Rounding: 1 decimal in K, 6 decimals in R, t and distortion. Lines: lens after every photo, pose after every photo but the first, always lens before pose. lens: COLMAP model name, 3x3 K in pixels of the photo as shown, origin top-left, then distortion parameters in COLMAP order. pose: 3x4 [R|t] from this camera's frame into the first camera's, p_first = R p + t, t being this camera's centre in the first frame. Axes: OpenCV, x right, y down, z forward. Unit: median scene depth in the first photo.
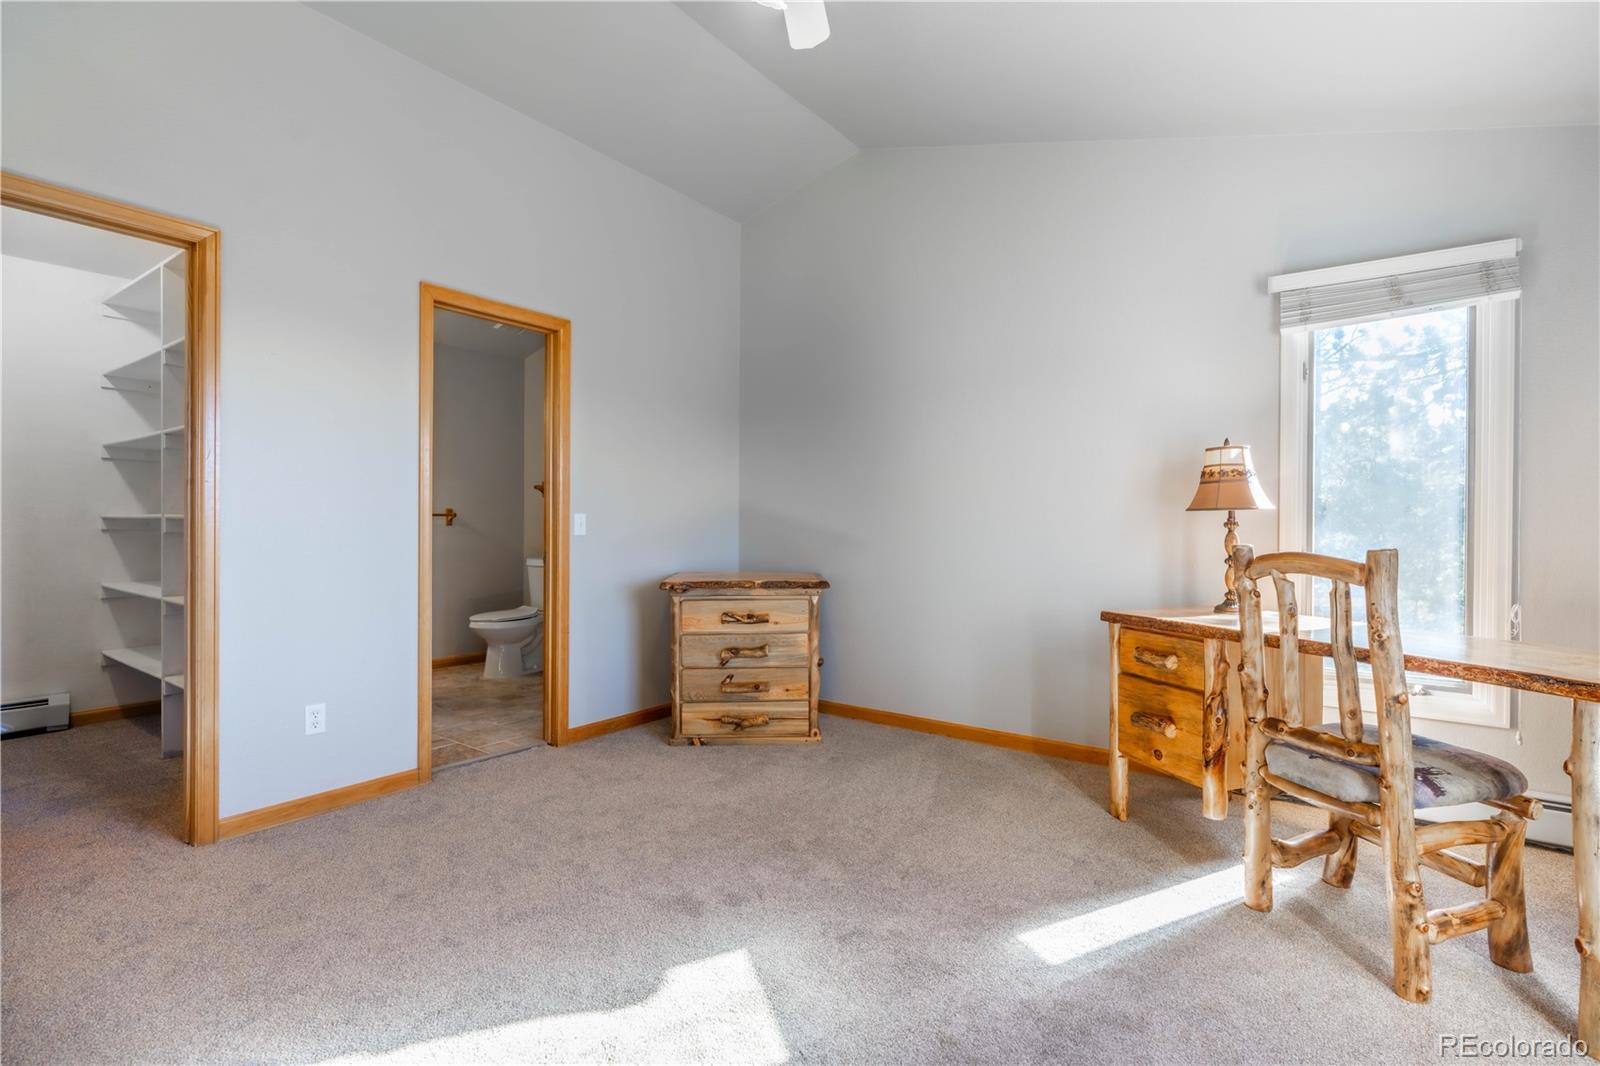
lens RADIAL K [[727.4, 0, 825.2], [0, 727.4, 528.1], [0, 0, 1]] dist [-0.015052, 0.000596]
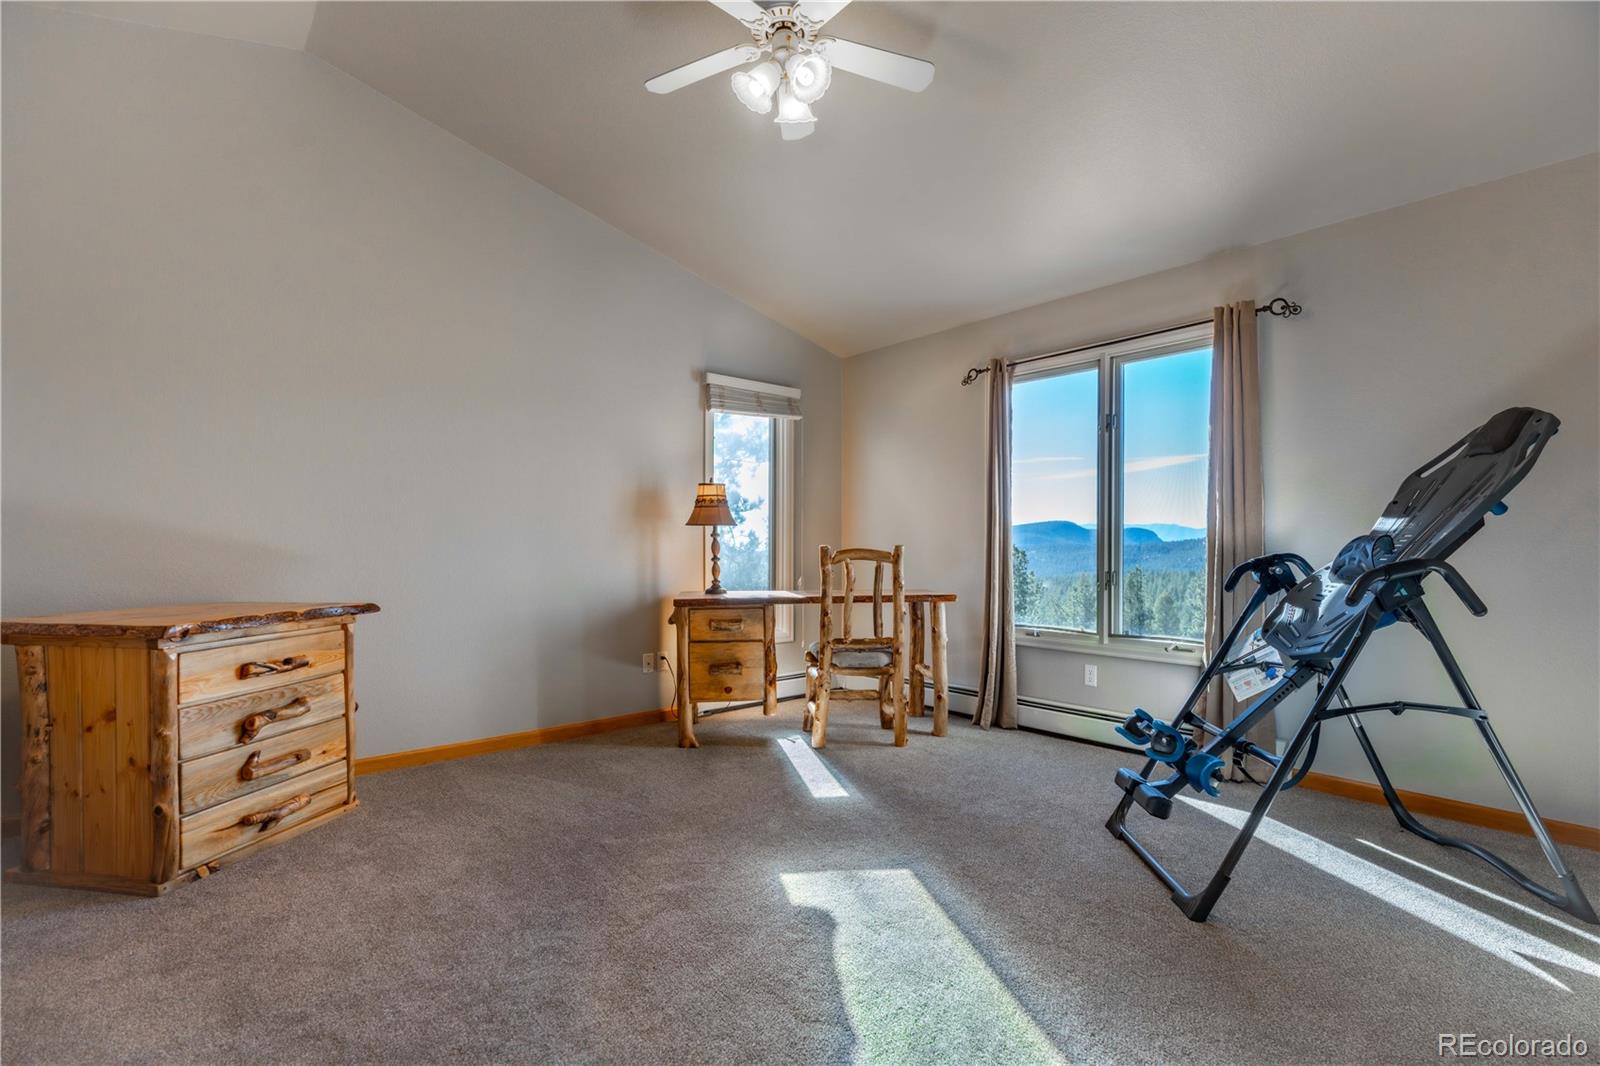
lens RADIAL K [[738.4, 0, 820.4], [0, 738.4, 544.3], [0, 0, 1]] dist [0.000407, 0.000400]
pose [[0.243011, -0.005115, 0.970010, -0.828823], [0.005180, 0.999979, 0.003975, 0.008554], [-0.970010, 0.004059, 0.243032, 0.388161]]
